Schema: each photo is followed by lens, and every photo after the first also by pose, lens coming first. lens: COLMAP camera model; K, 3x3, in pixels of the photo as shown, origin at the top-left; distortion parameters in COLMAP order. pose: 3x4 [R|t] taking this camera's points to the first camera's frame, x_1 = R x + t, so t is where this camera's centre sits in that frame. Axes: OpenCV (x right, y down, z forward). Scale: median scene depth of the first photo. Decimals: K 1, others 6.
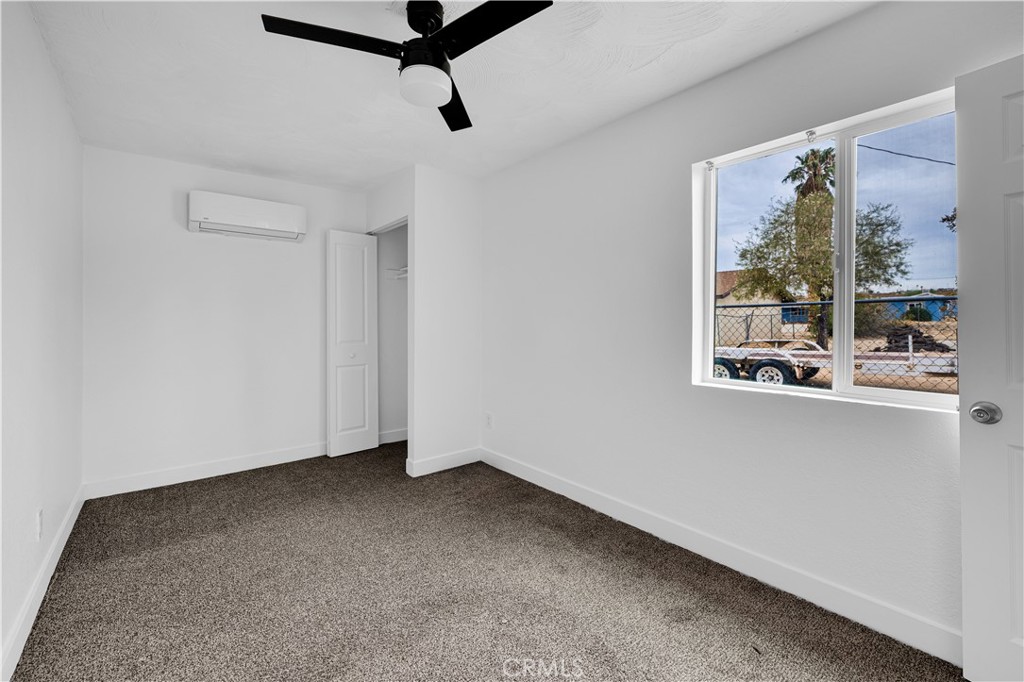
lens RADIAL K [[433.5, 0, 513.3], [0, 433.5, 320.9], [0, 0, 1]] dist [0.000140, -0.000105]
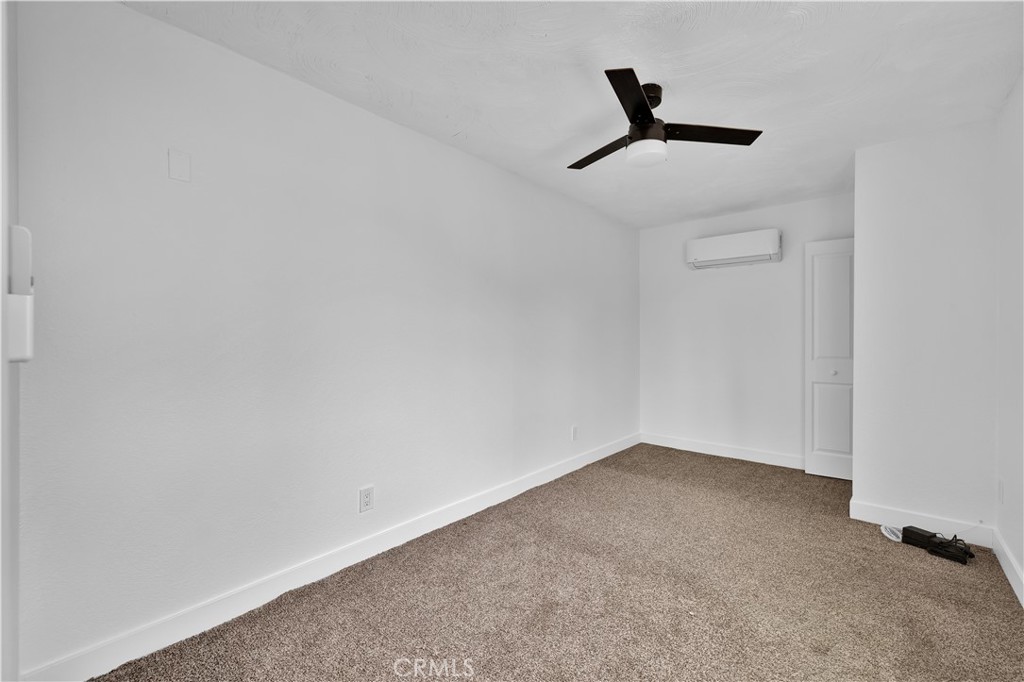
lens RADIAL K [[428.6, 0, 507.3], [0, 428.6, 335.3], [0, 0, 1]] dist [0.001729, 0.000228]
pose [[0.165707, 0.000397, -0.986175, 0.549782], [0.000319, 1.000000, 0.000456, -0.000647], [0.986175, -0.000390, 0.165707, 0.213015]]
